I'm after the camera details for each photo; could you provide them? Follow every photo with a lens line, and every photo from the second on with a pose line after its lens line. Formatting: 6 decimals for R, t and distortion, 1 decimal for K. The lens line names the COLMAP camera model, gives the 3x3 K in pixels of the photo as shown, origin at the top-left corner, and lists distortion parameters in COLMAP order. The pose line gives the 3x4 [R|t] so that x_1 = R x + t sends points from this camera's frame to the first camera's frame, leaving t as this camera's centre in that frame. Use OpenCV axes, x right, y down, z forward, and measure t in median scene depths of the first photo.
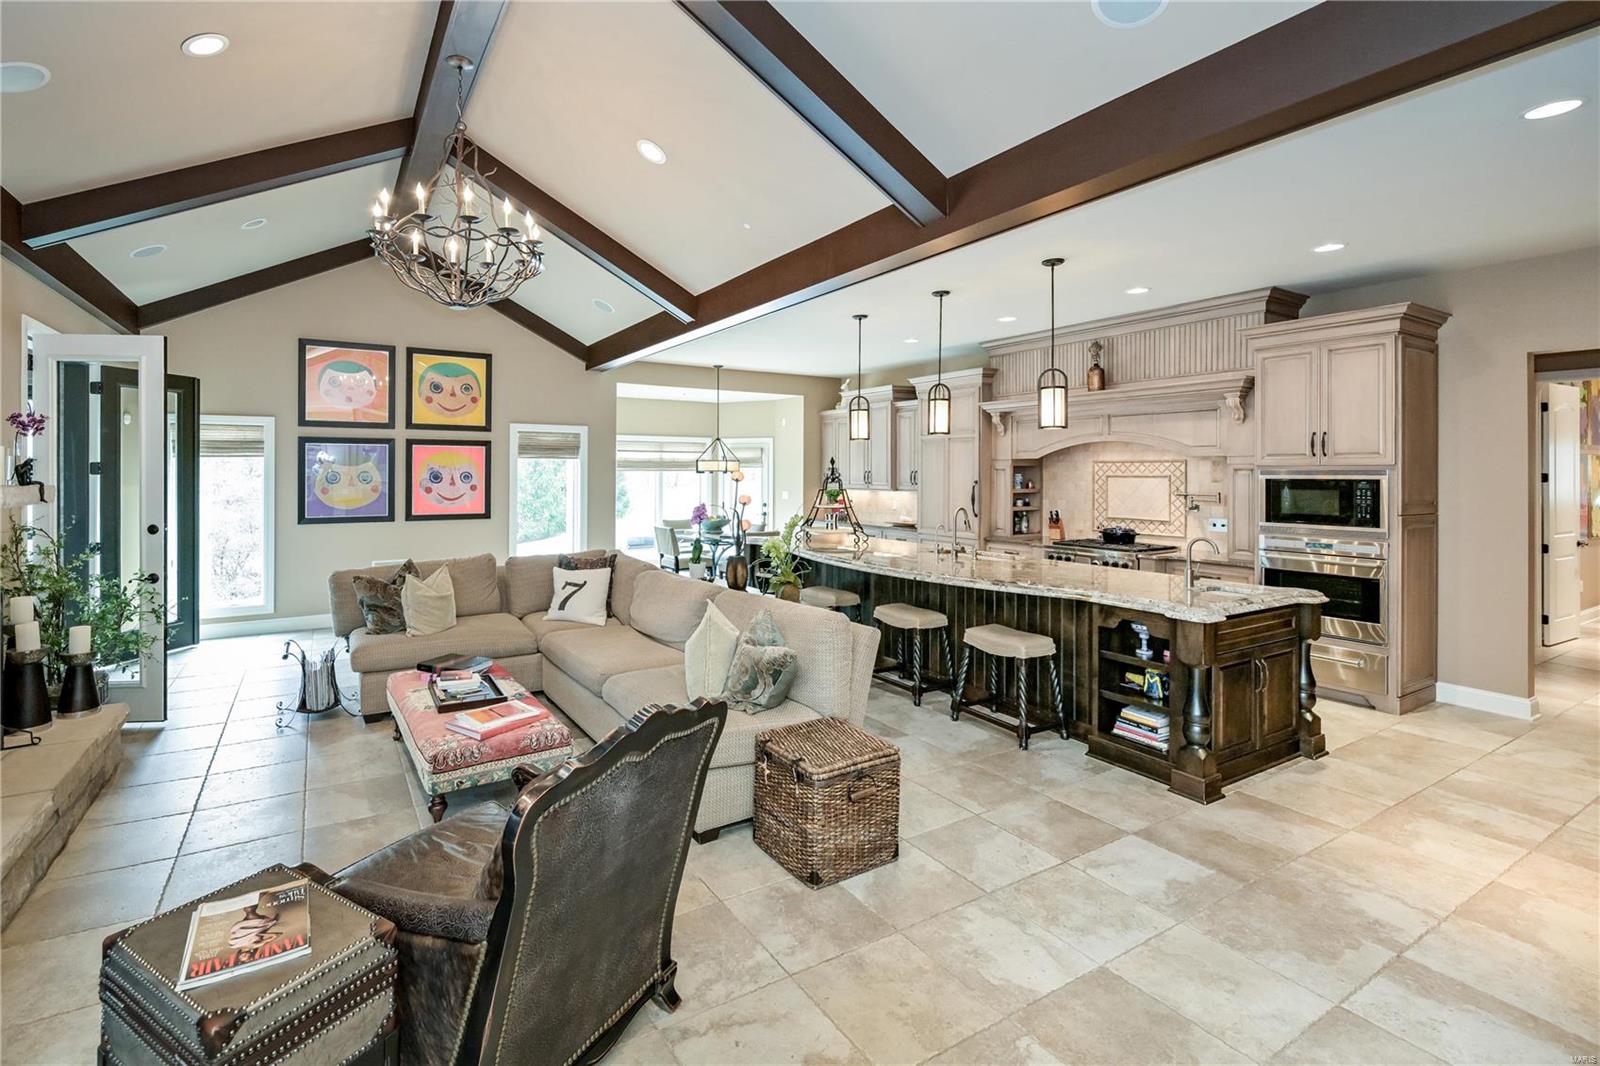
lens RADIAL K [[722.4, 0, 737.4], [0, 722.4, 469.9], [0, 0, 1]] dist [0.001594, -0.001485]
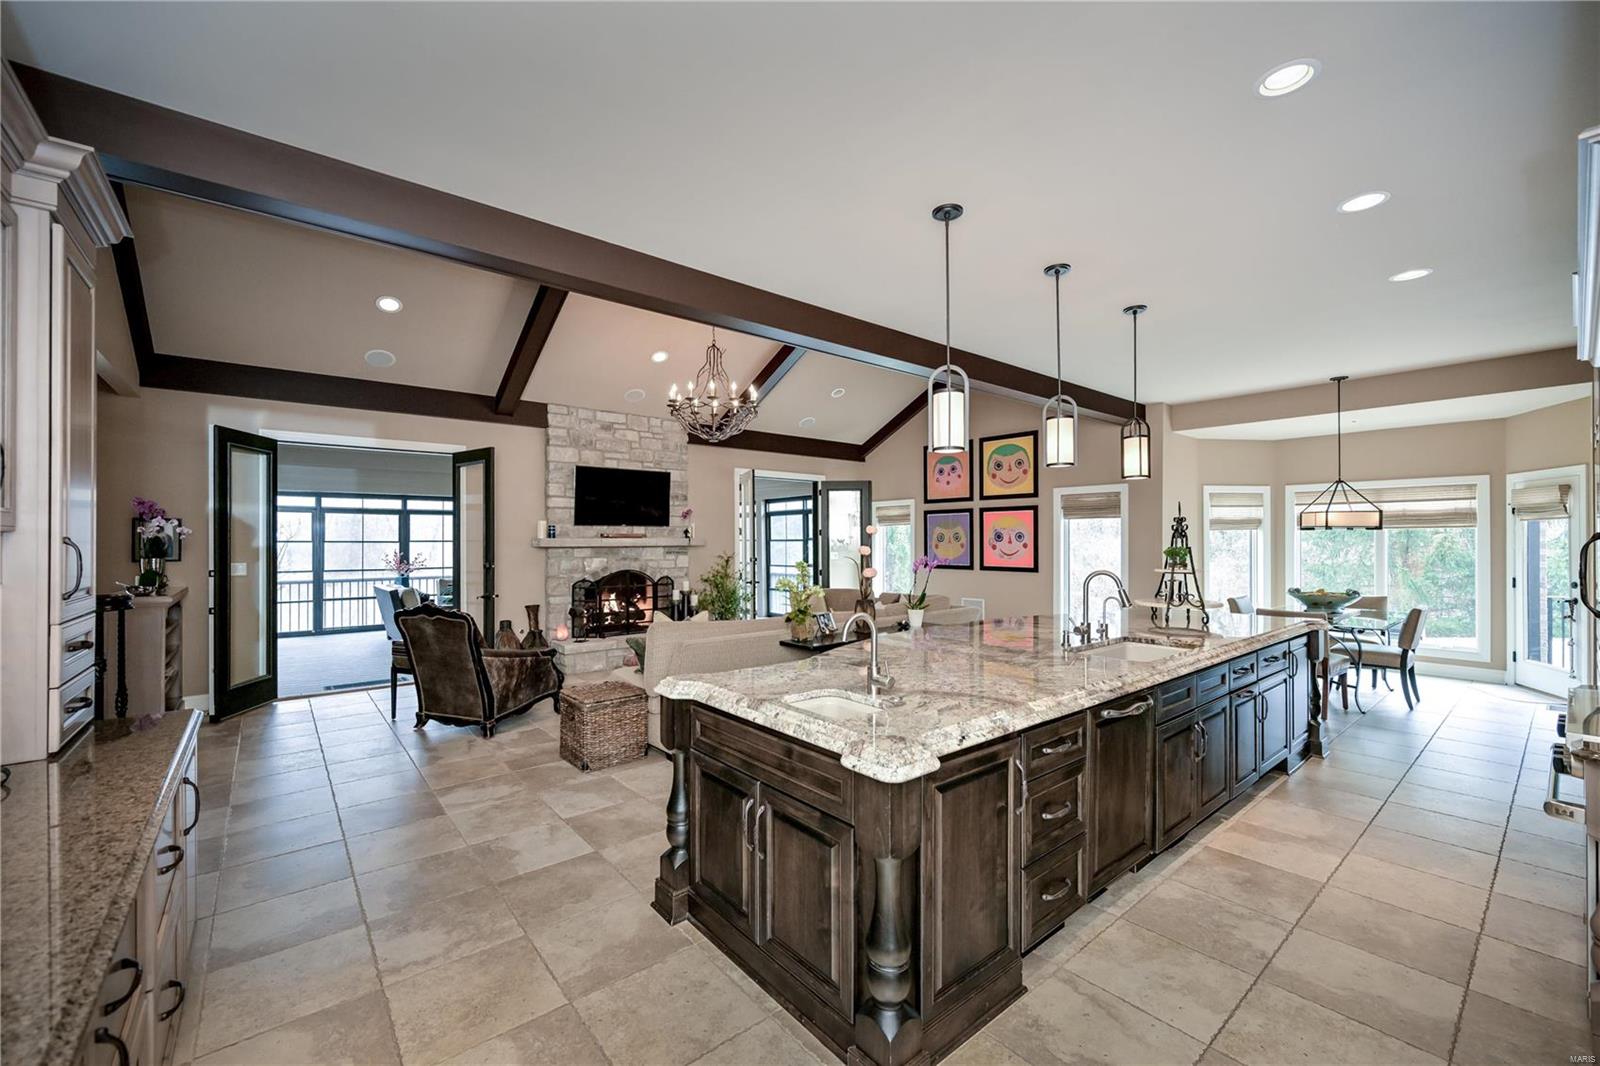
lens RADIAL K [[647.3, 0, 802.1], [0, 647.3, 538.3], [0, 0, 1]] dist [-0.017306, 0.000412]
pose [[0.166283, -0.008284, -0.986043, 0.907608], [0.004321, 0.999961, -0.007672, 0.028260], [0.986069, -0.002985, 0.166312, 0.673220]]
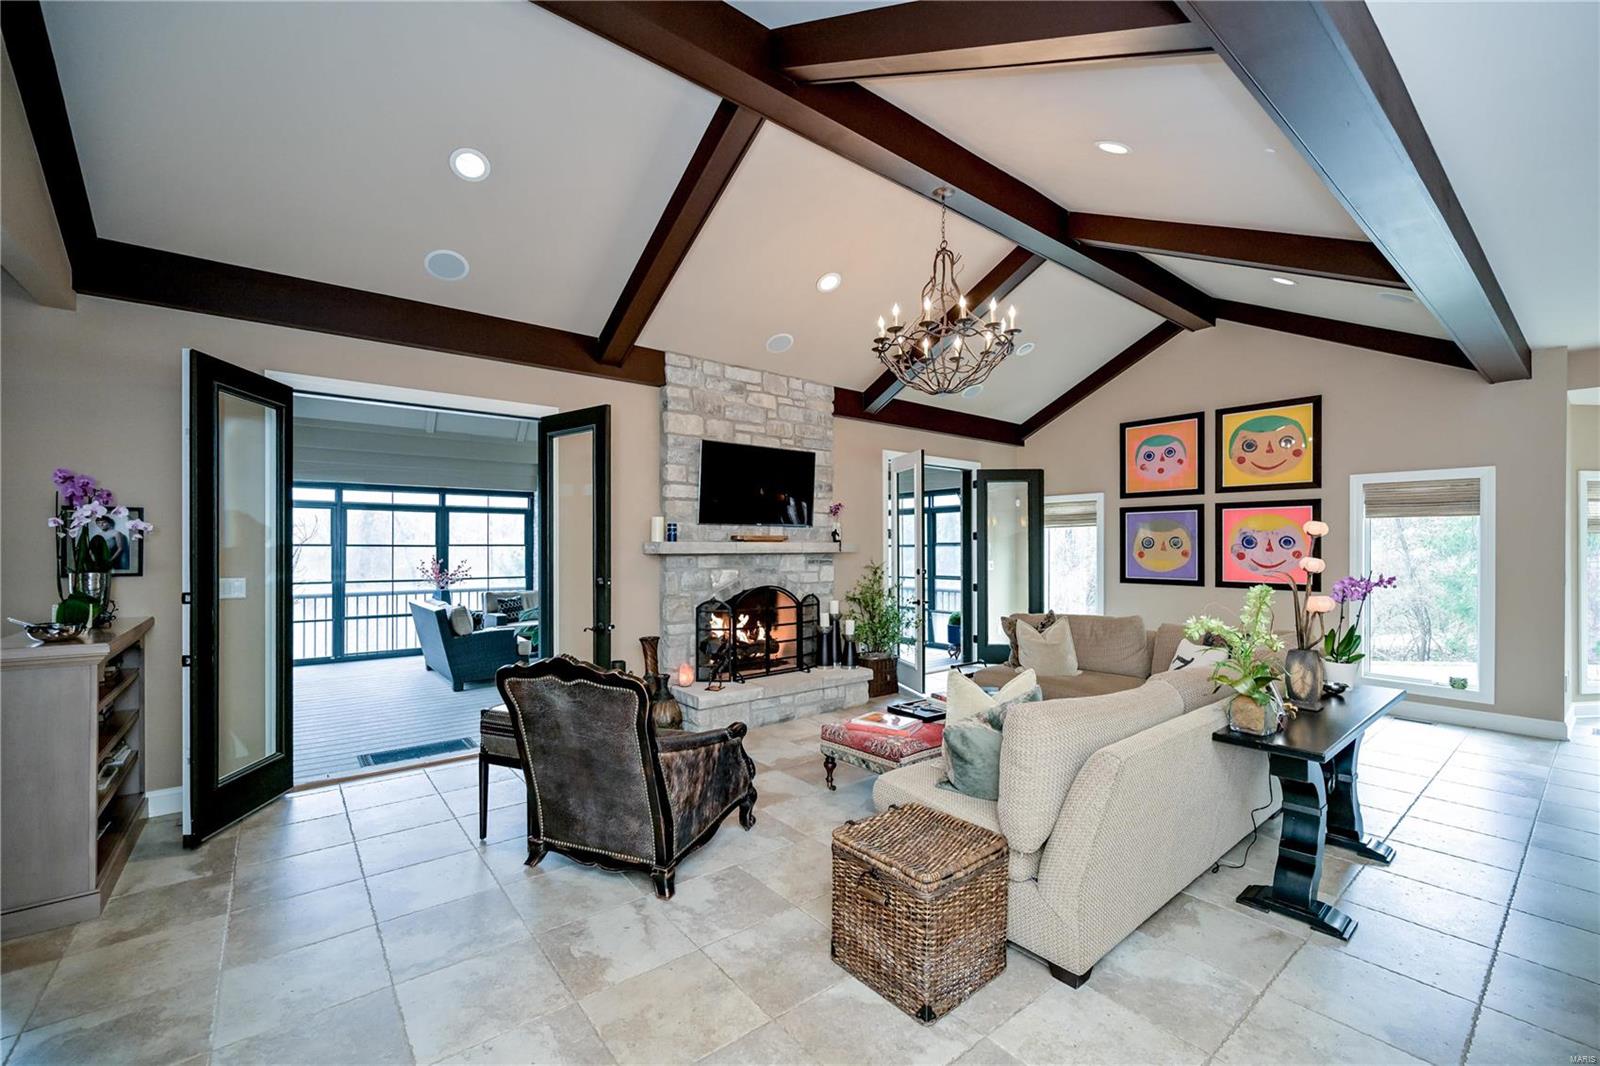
lens RADIAL K [[647.3, 0, 783.4], [0, 647.3, 549.3], [0, 0, 1]] dist [-0.017306, 0.000412]
pose [[0.138120, 0.000412, -0.990415, 0.456354], [0.000671, 1.000000, 0.000510, 0.026520], [0.990415, -0.000735, 0.138120, 0.410322]]
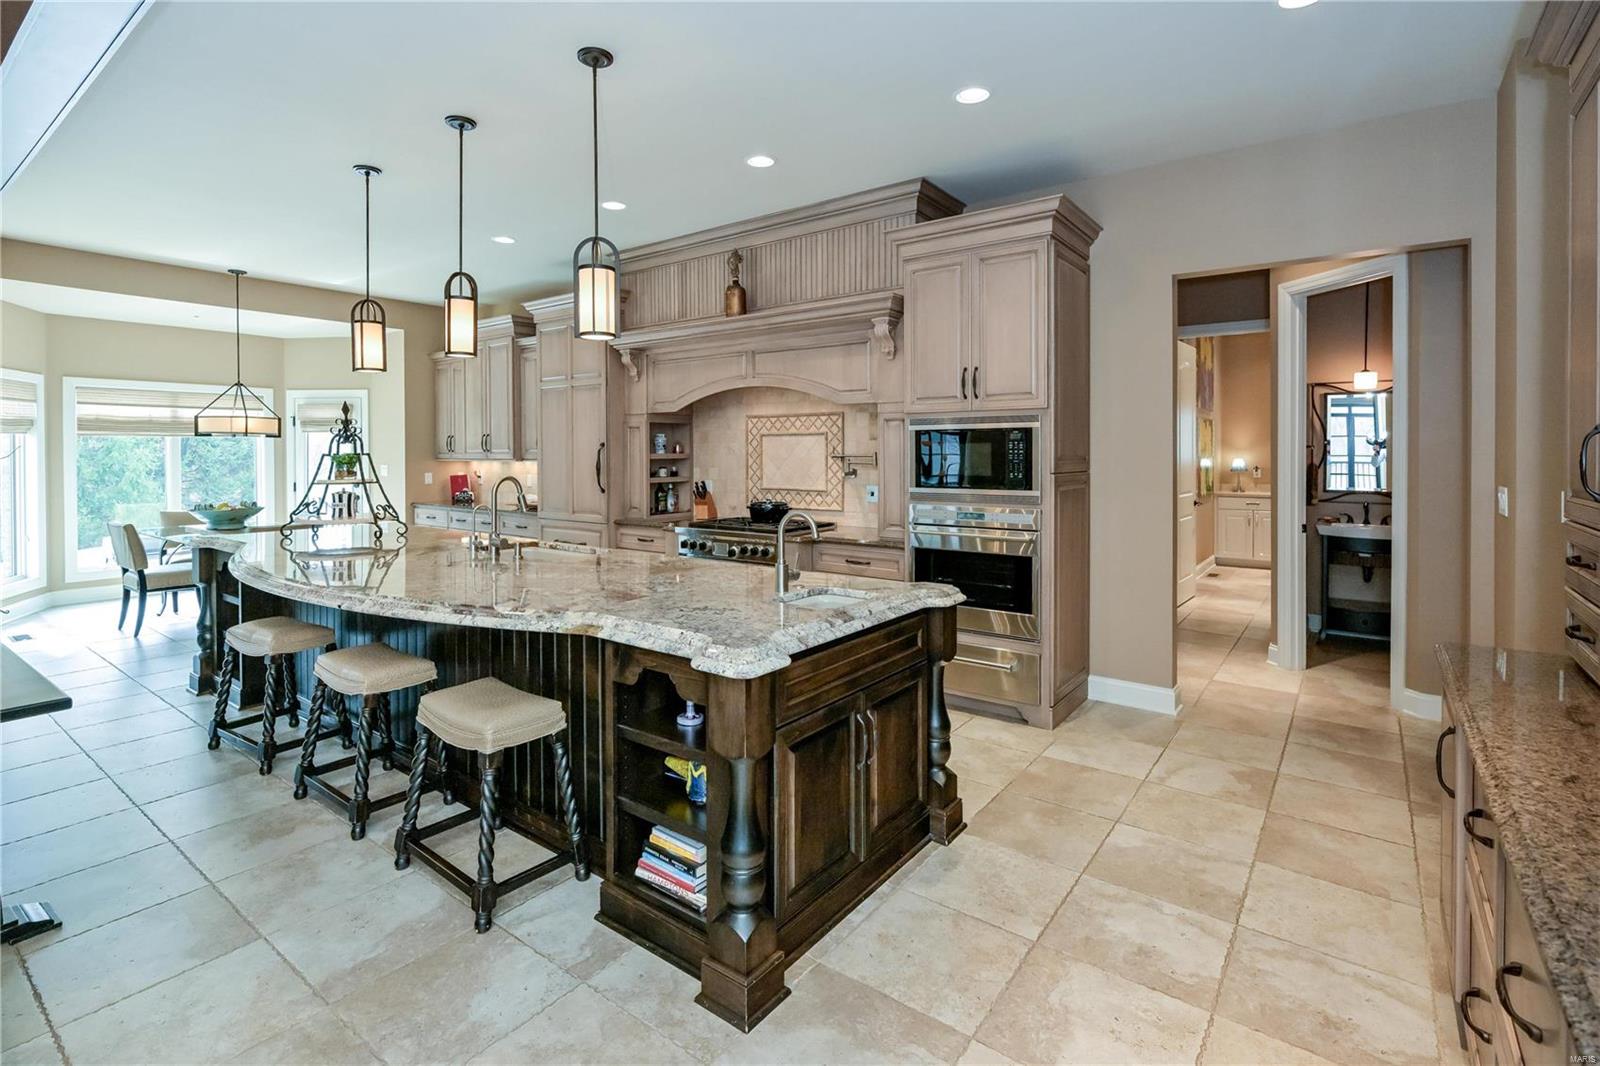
lens RADIAL K [[757.4, 0, 801.7], [0, 757.4, 455.9], [0, 0, 1]] dist [-0.007965, -0.000163]
pose [[0.916800, -0.007237, 0.399280, 0.305471], [0.003749, 0.999948, 0.009517, 0.031489], [-0.399328, -0.007228, 0.916779, 0.320561]]
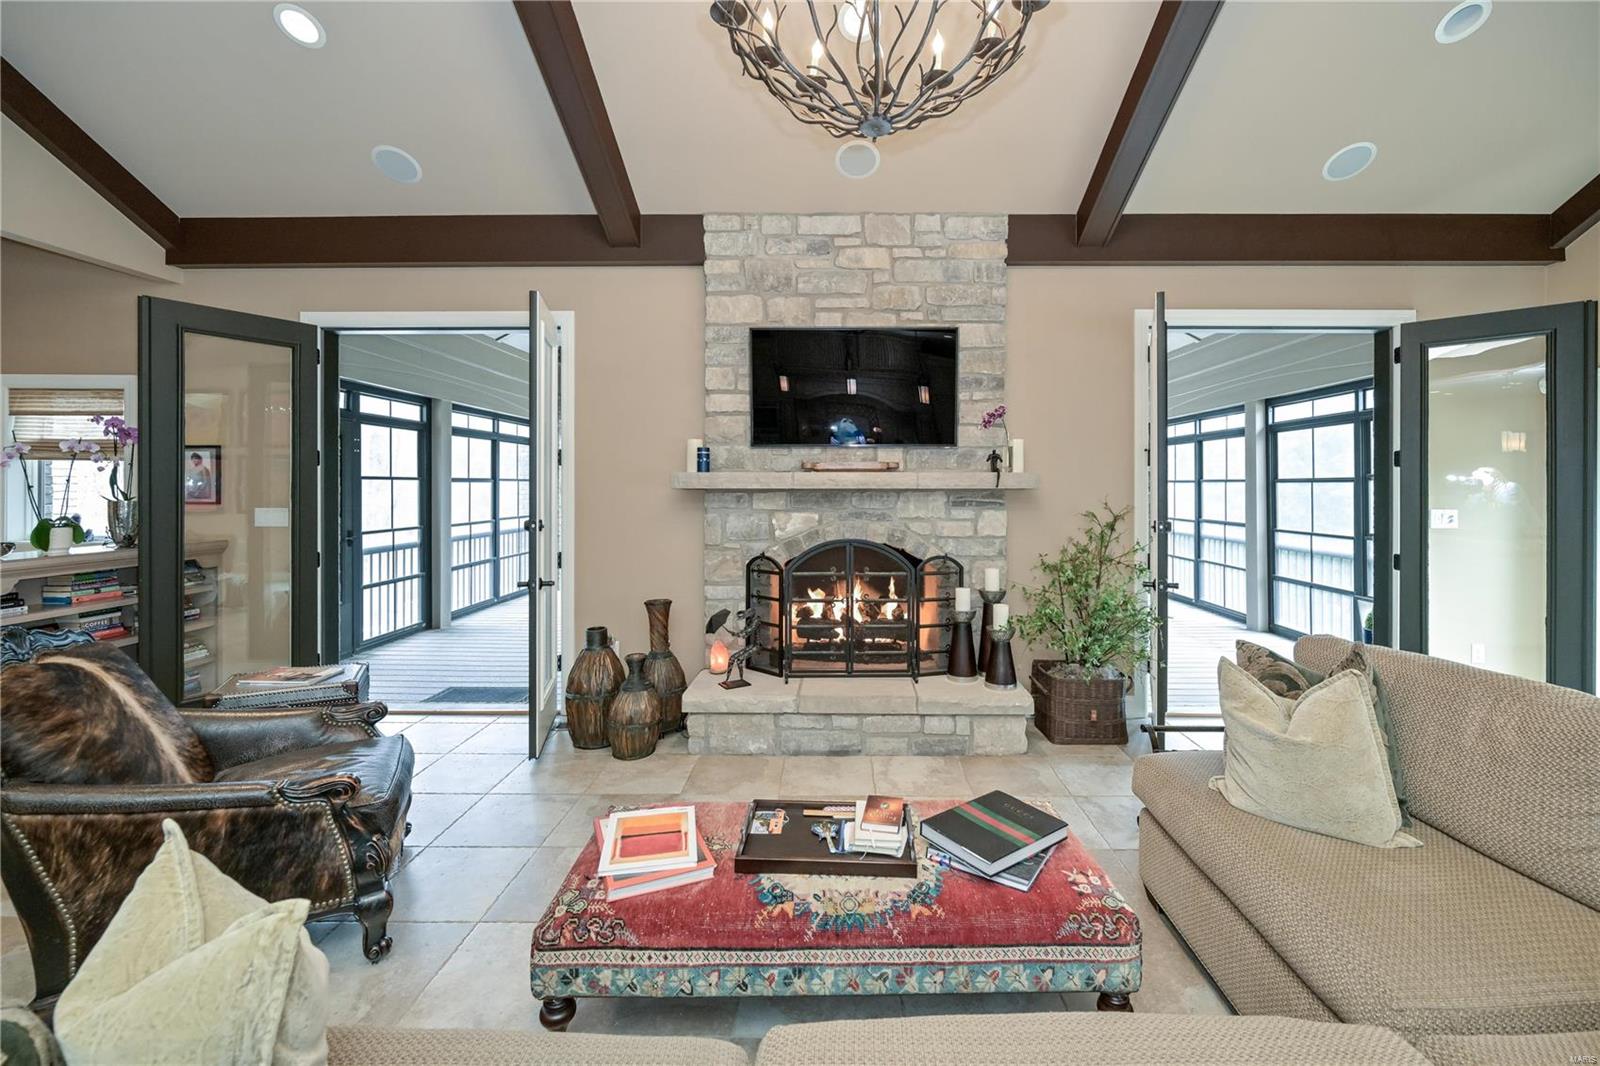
lens RADIAL K [[701.9, 0, 811.2], [0, 701.9, 486.0], [0, 0, 1]] dist [-0.003837, 0.000470]
pose [[-0.502676, -0.000976, -0.864474, 0.080358], [-0.003069, 0.999995, 0.000656, 0.029516], [0.864469, 0.002983, -0.502677, 0.863418]]
